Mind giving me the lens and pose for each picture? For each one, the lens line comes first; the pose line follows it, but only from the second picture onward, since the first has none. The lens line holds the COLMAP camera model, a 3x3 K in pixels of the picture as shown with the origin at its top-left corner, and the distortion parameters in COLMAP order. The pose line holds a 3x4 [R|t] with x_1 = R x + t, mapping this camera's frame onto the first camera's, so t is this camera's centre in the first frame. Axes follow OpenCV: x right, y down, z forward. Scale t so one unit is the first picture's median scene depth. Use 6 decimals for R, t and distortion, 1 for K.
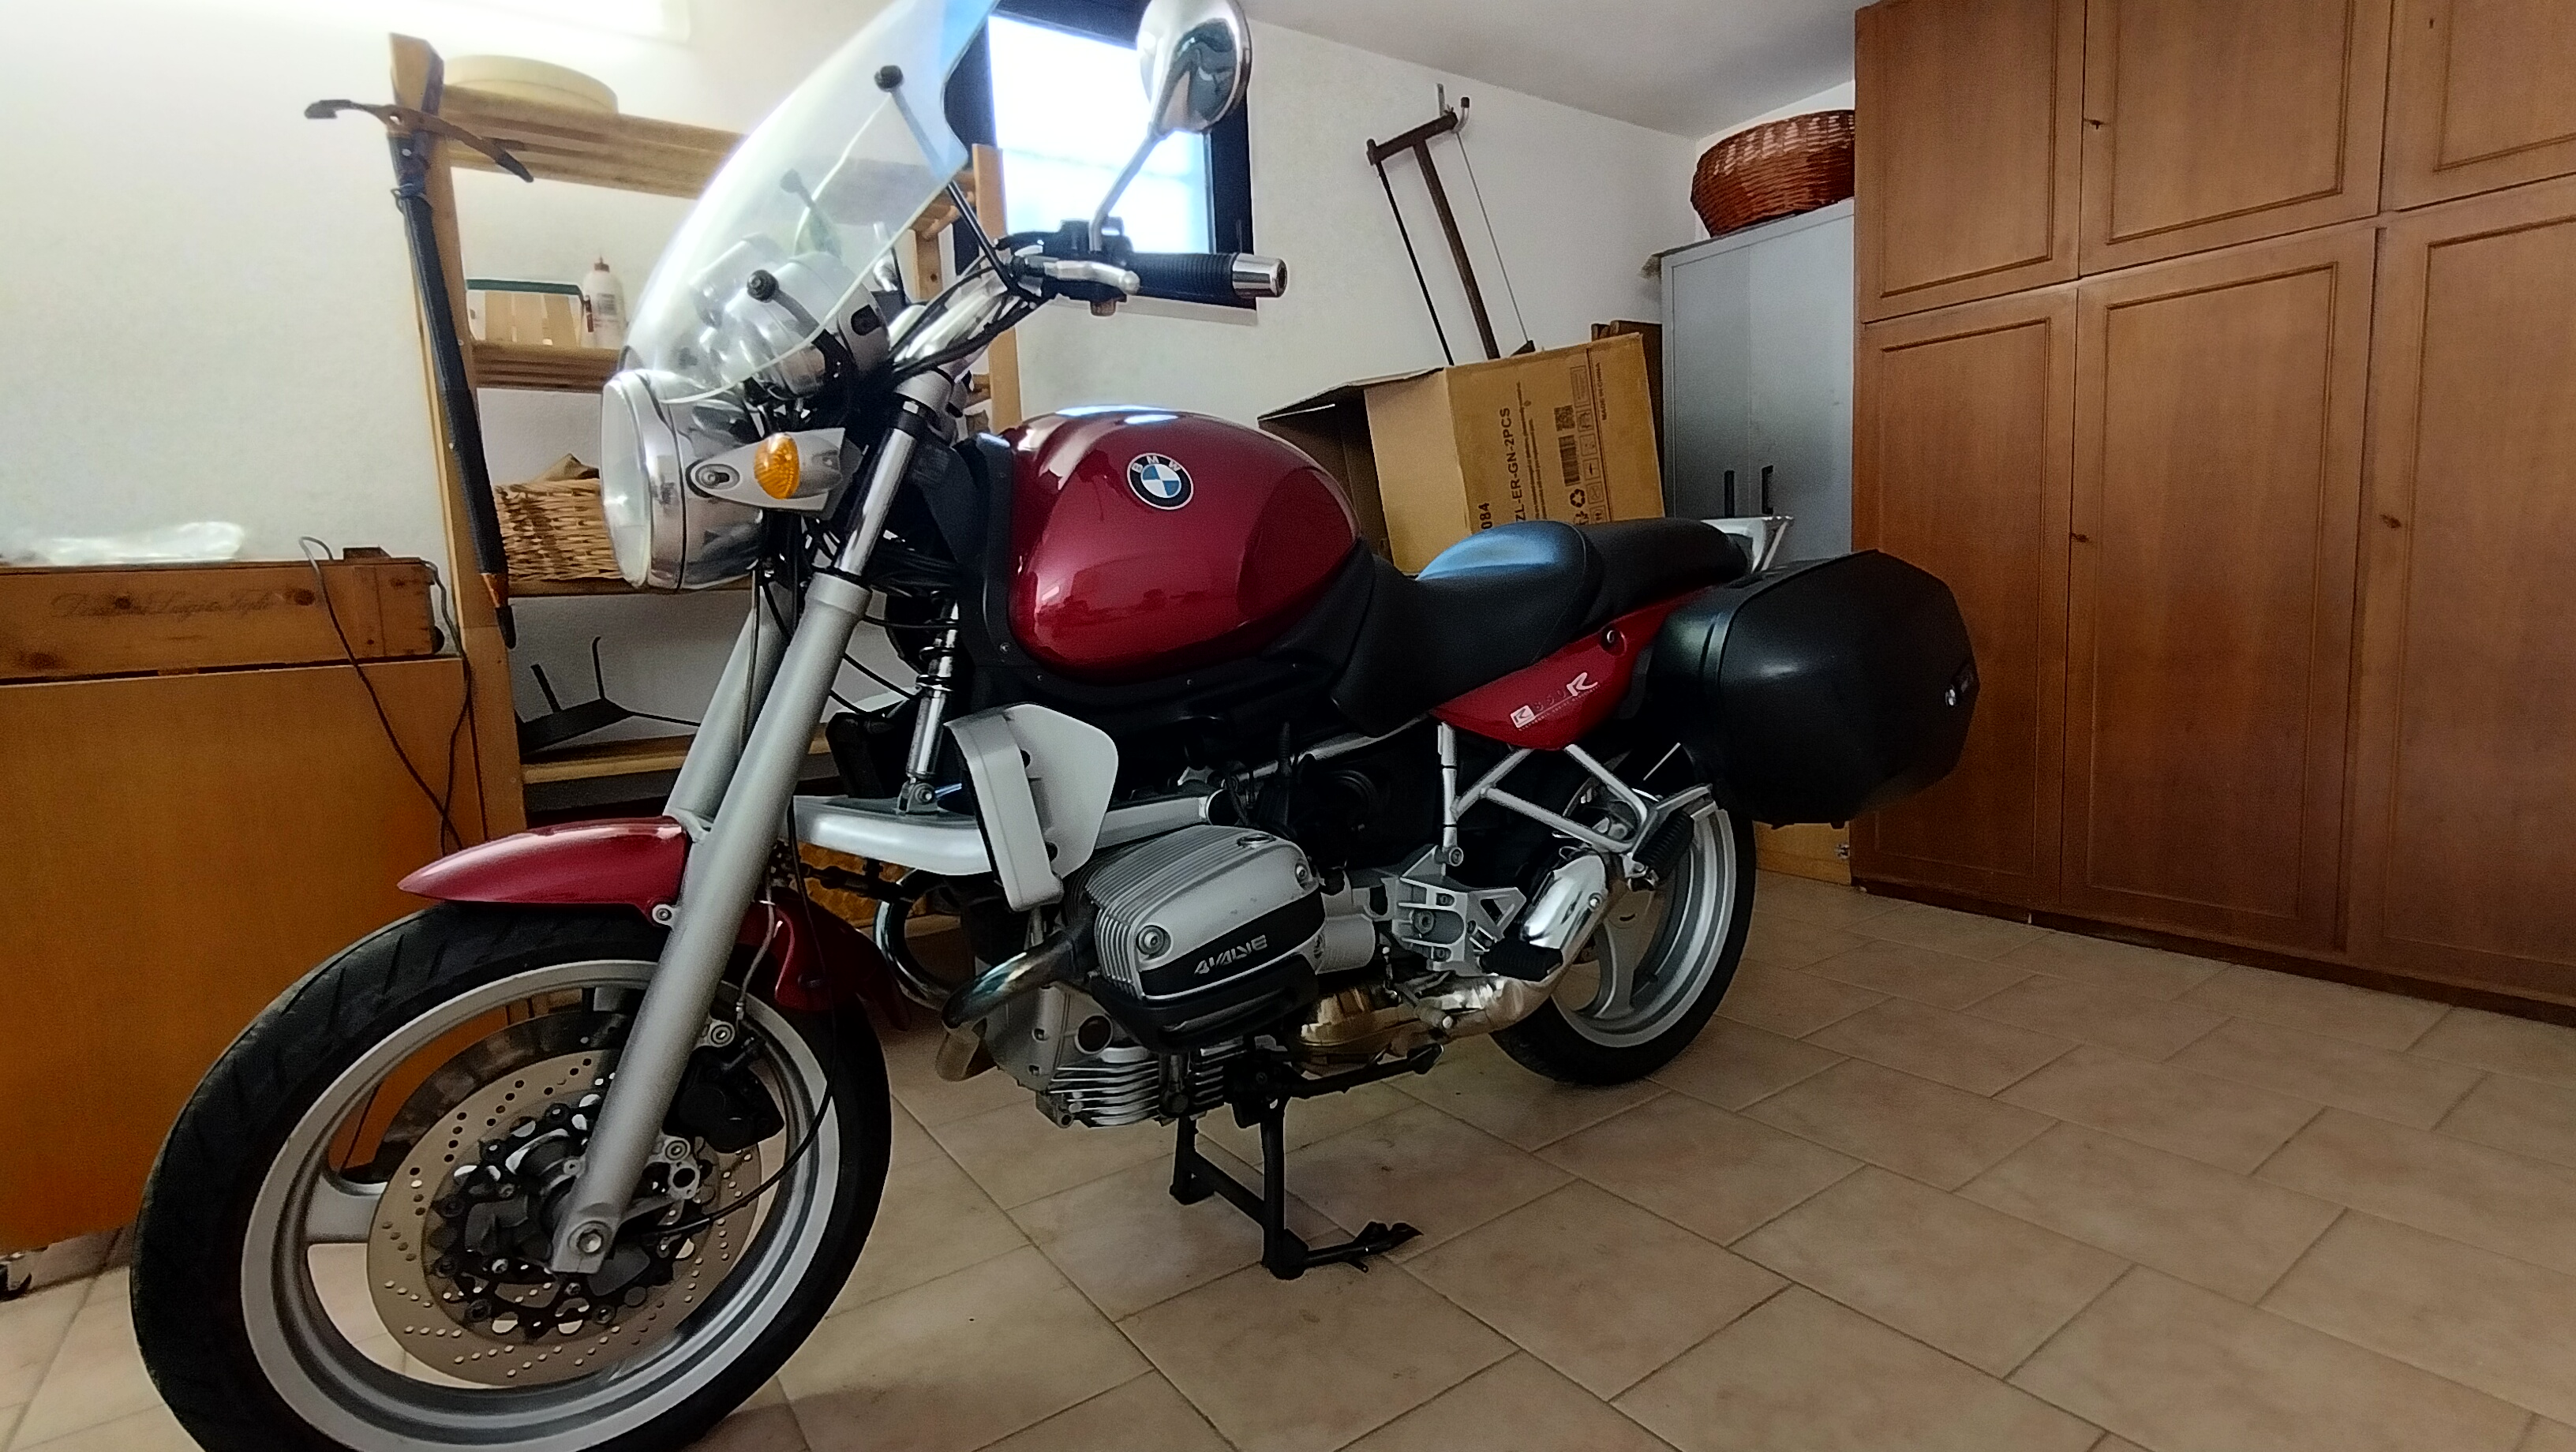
lens RADIAL K [[1220.3, 0, 1288.0], [0, 1220.3, 726.0], [0, 0, 1]] dist [0.004611, 0.000181]
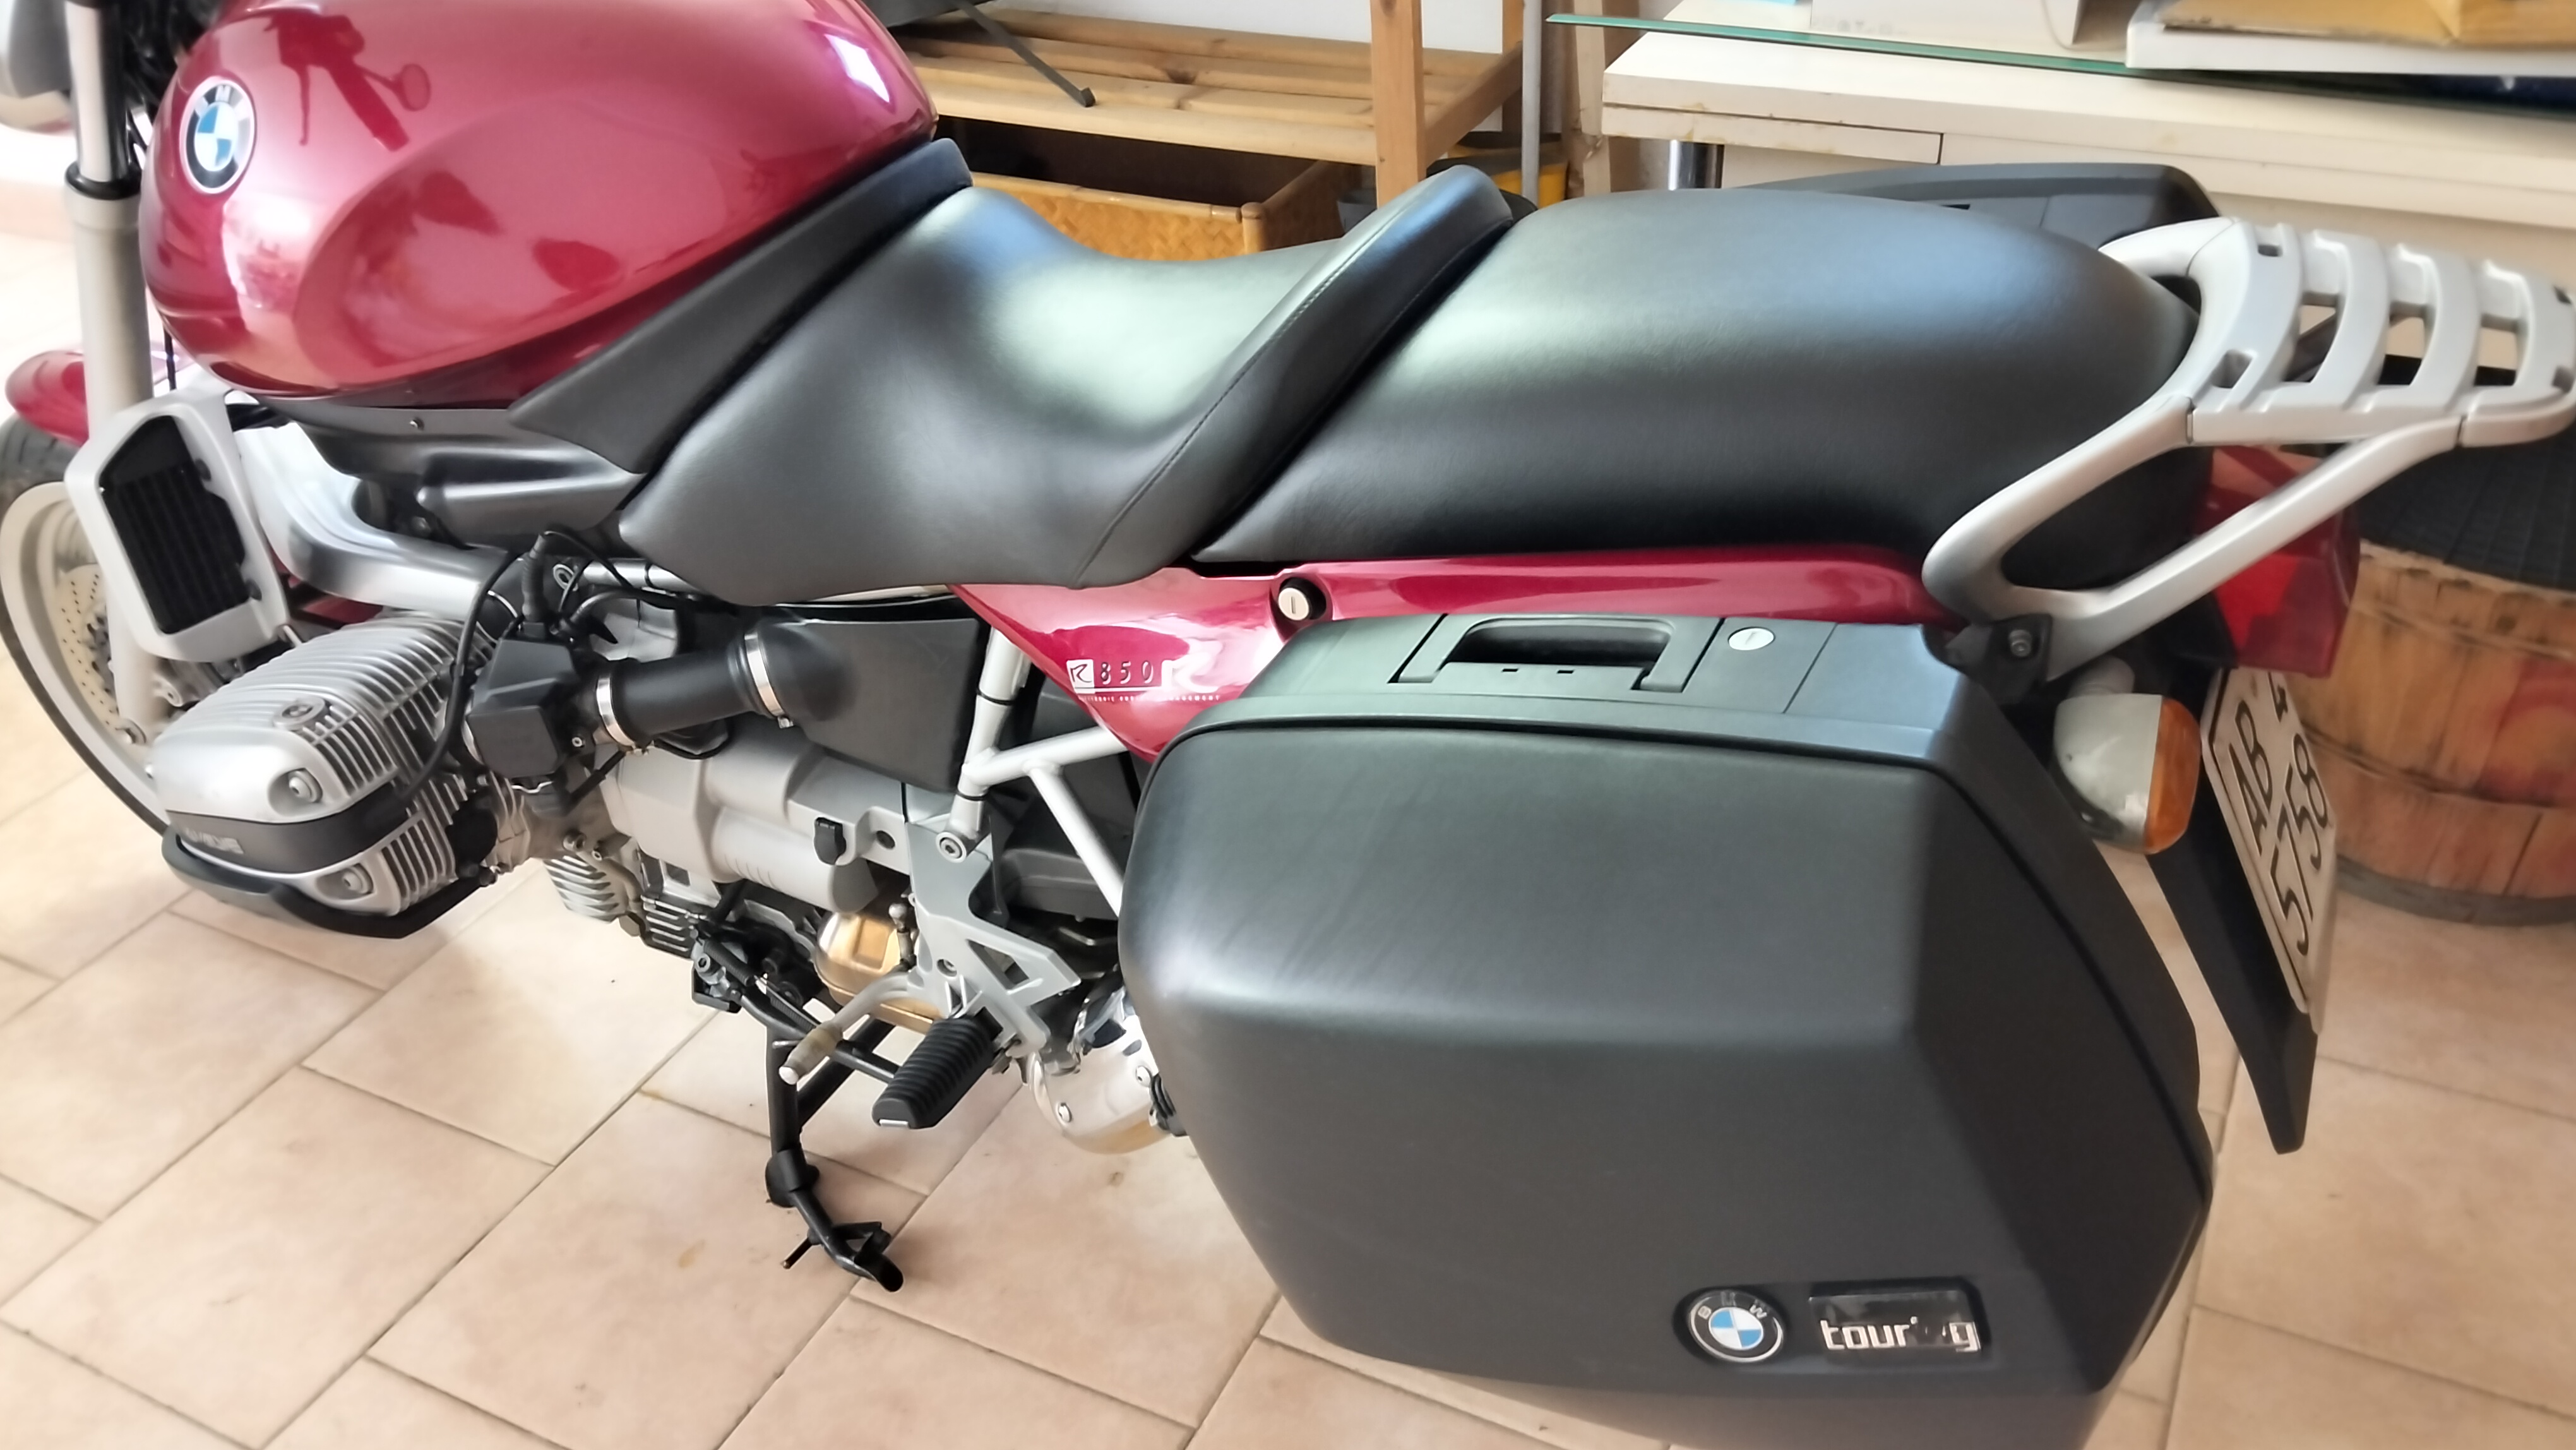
lens RADIAL K [[2072.3, 0, 1288.0], [0, 2072.3, 725.0], [0, 0, 1]] dist [0.150860, -0.295490]
pose [[0.462572, 0.506388, -0.727735, 0.827032], [-0.059740, 0.836770, 0.544286, -0.434544], [0.884567, -0.208297, 0.417318, 0.746961]]
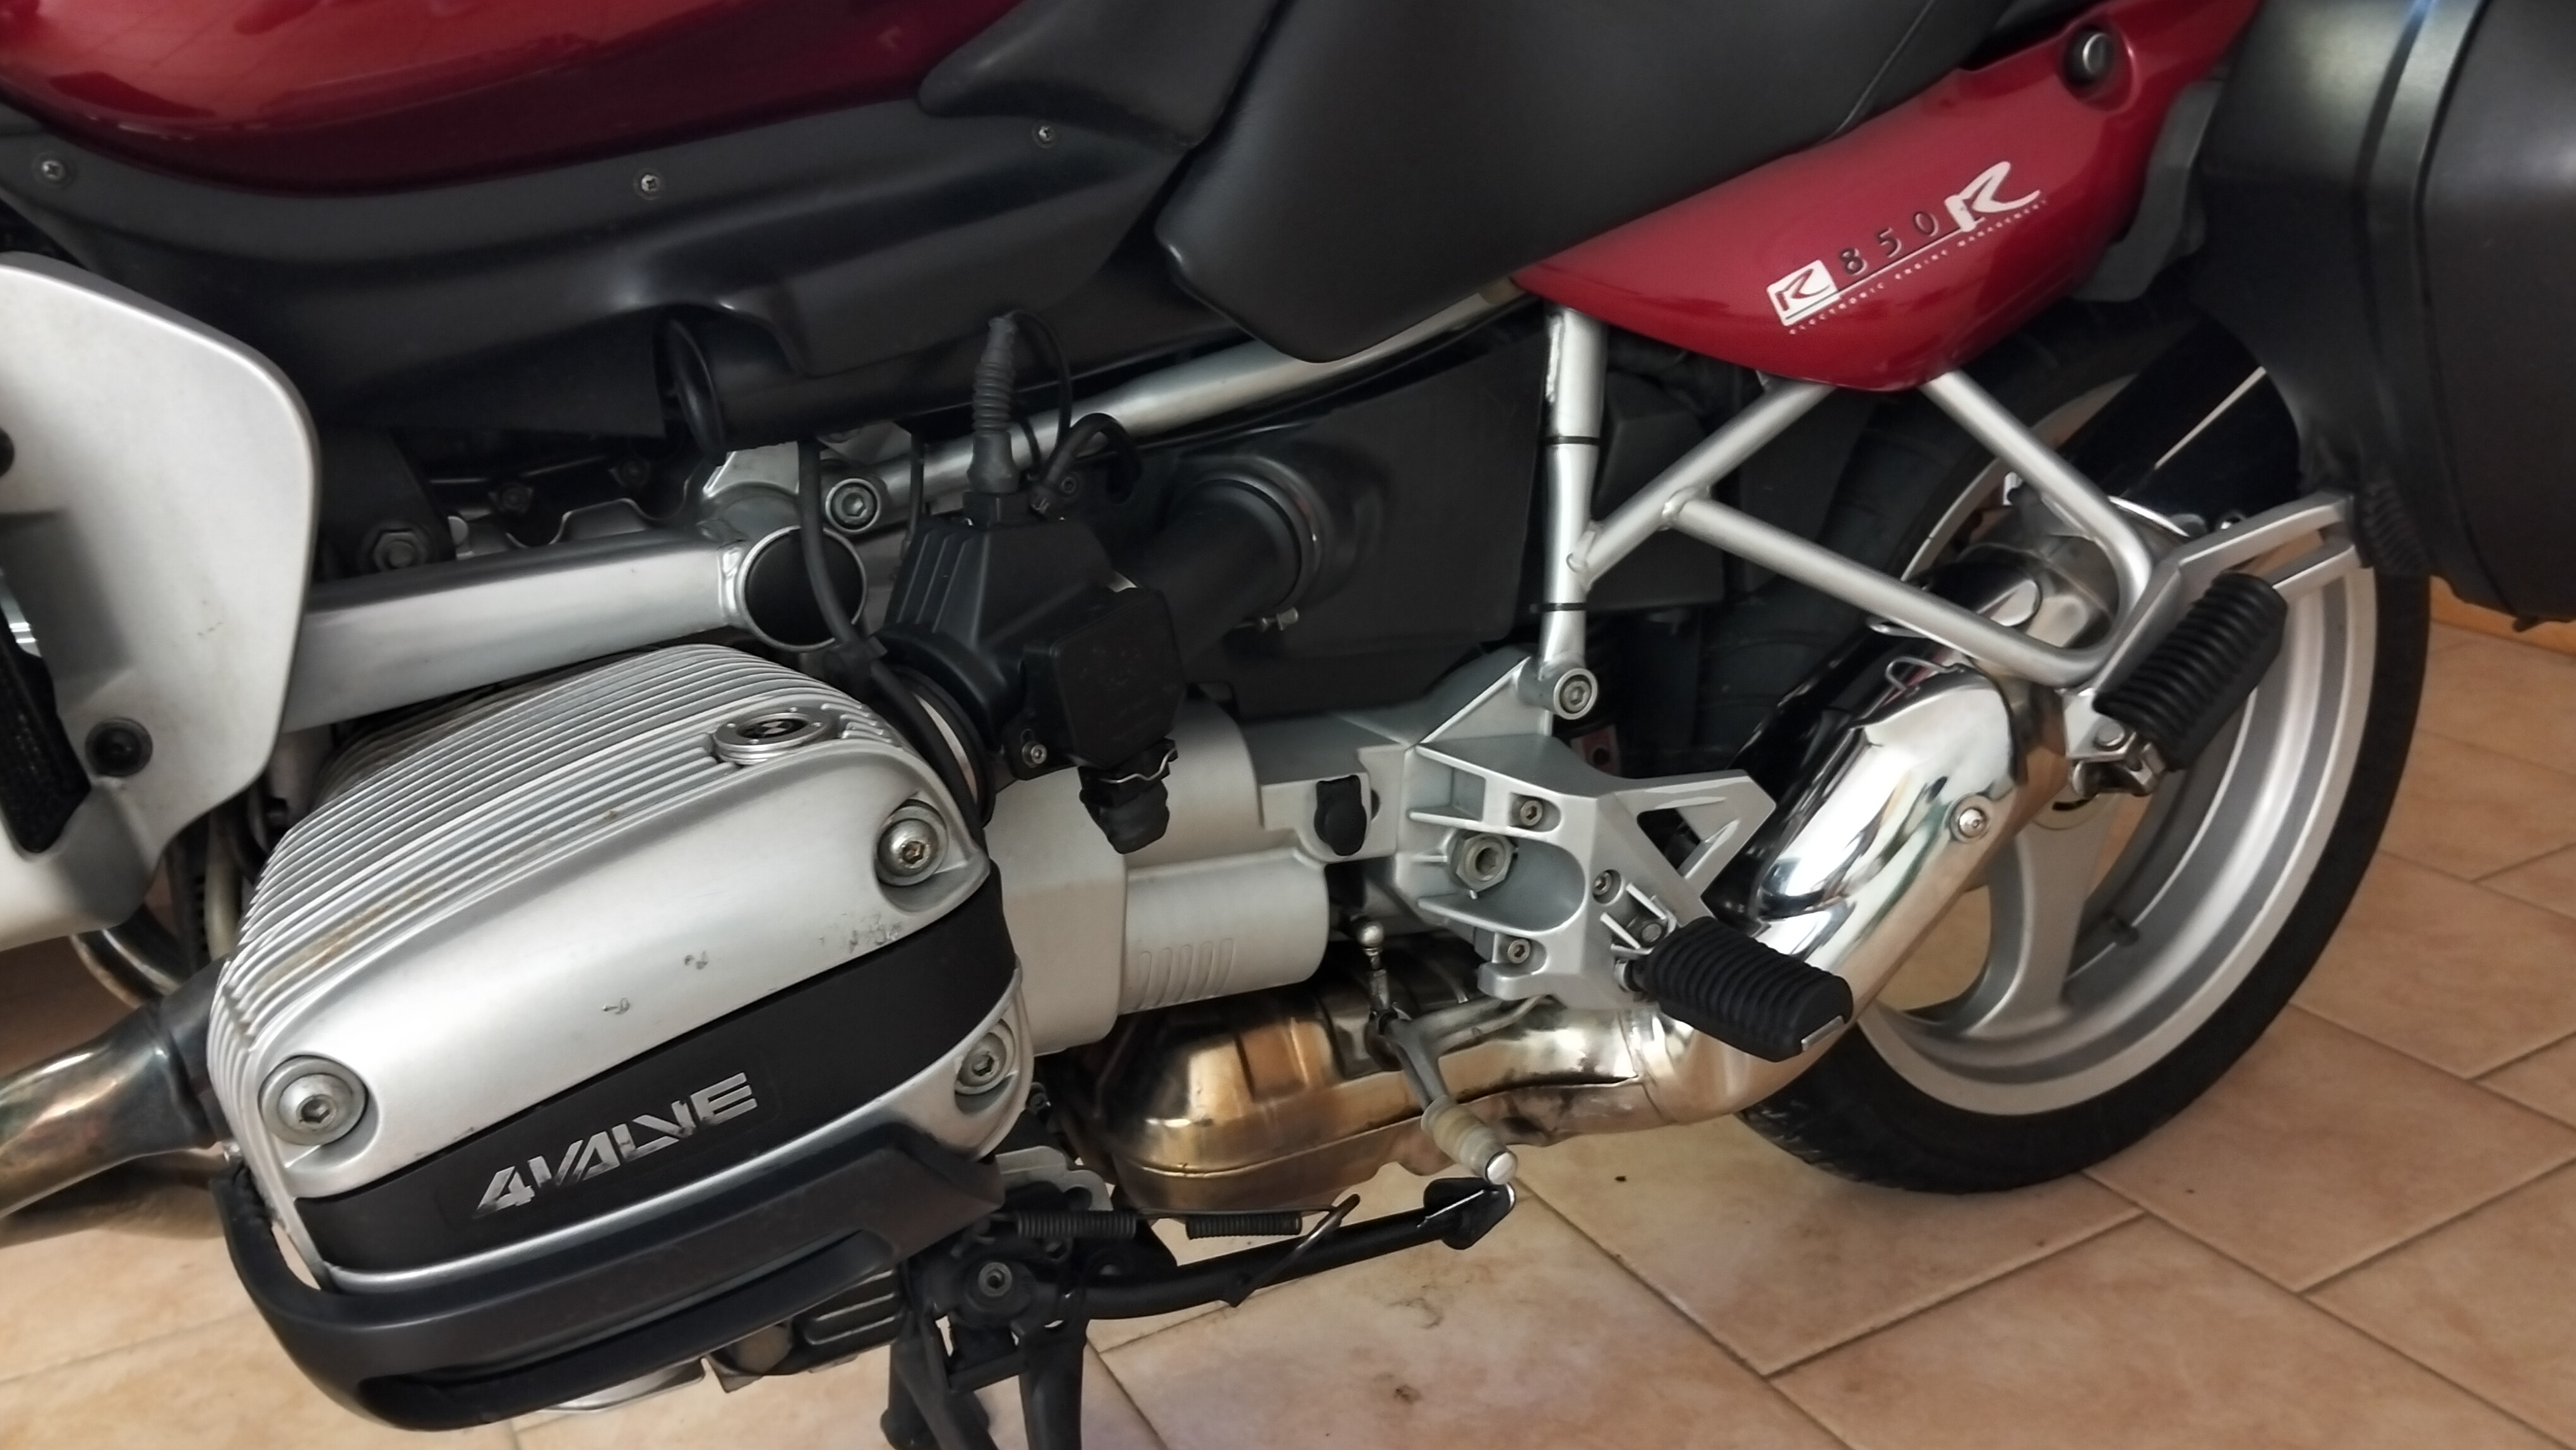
lens RADIAL K [[2024.6, 0, 1288.0], [0, 2024.6, 725.0], [0, 0, 1]] dist [0.124685, -0.267362]
pose [[0.993374, 0.036620, -0.108938, 0.116544], [-0.011561, 0.974911, 0.222296, -0.015938], [0.114345, -0.219564, 0.968874, 0.398476]]
